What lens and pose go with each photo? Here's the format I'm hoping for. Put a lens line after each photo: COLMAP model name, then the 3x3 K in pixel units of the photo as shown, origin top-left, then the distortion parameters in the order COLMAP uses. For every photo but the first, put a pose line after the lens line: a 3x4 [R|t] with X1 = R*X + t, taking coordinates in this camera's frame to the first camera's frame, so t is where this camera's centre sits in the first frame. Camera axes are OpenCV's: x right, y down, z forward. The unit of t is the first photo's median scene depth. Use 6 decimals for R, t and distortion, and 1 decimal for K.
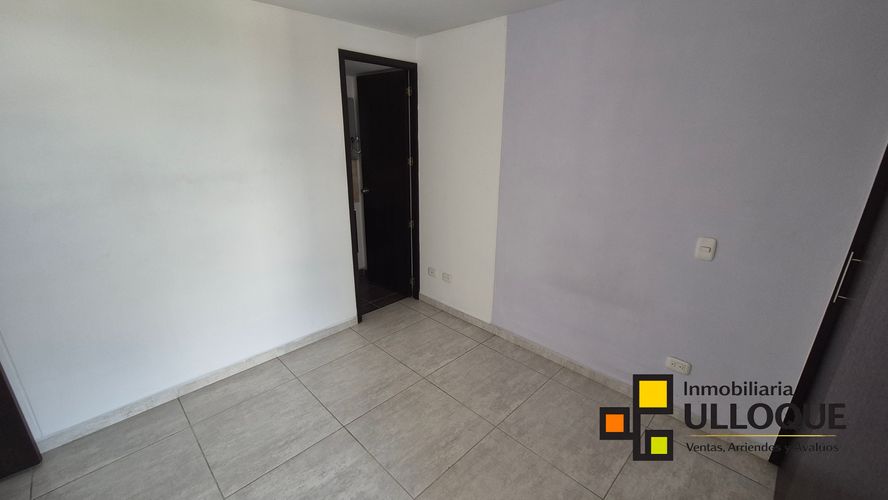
lens RADIAL K [[365.5, 0, 444.7], [0, 365.5, 250.6], [0, 0, 1]] dist [0.000614, 0.000388]
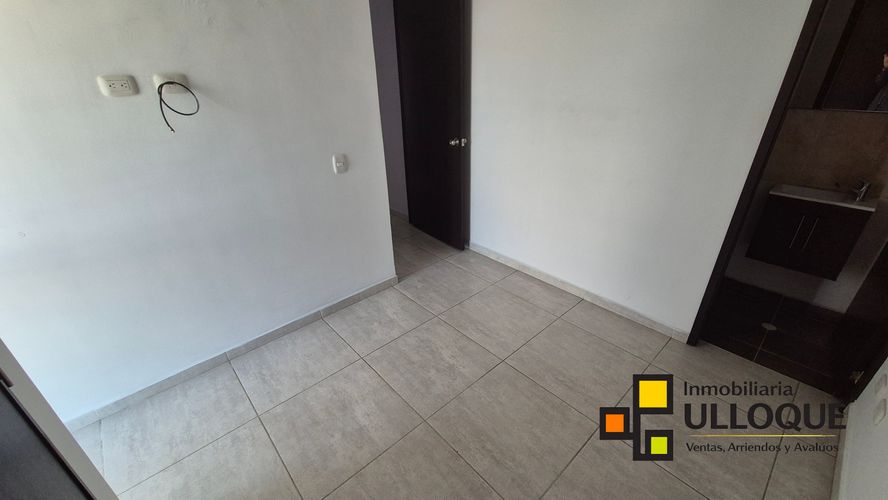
lens RADIAL K [[365.5, 0, 444.7], [0, 365.5, 250.6], [0, 0, 1]] dist [0.000614, 0.000388]
pose [[-0.054378, 0.444085, -0.894333, 0.548661], [-0.288083, 0.850595, 0.439883, -0.212435], [0.956060, 0.281562, 0.081680, 0.668193]]
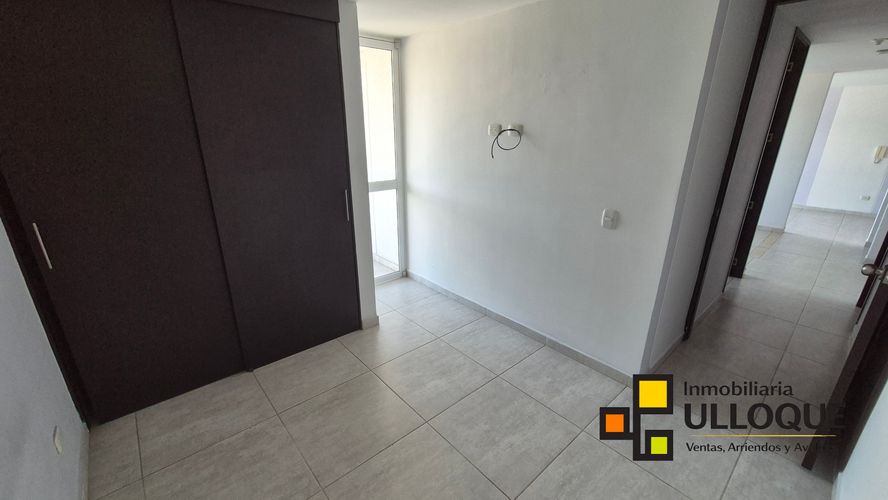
lens RADIAL K [[365.5, 0, 444.7], [0, 365.5, 250.6], [0, 0, 1]] dist [0.000614, 0.000388]
pose [[-0.997553, -0.036605, 0.059570, -0.159061], [0.006456, 0.800136, 0.599785, -0.424630], [-0.069619, 0.598701, -0.797941, 1.328676]]
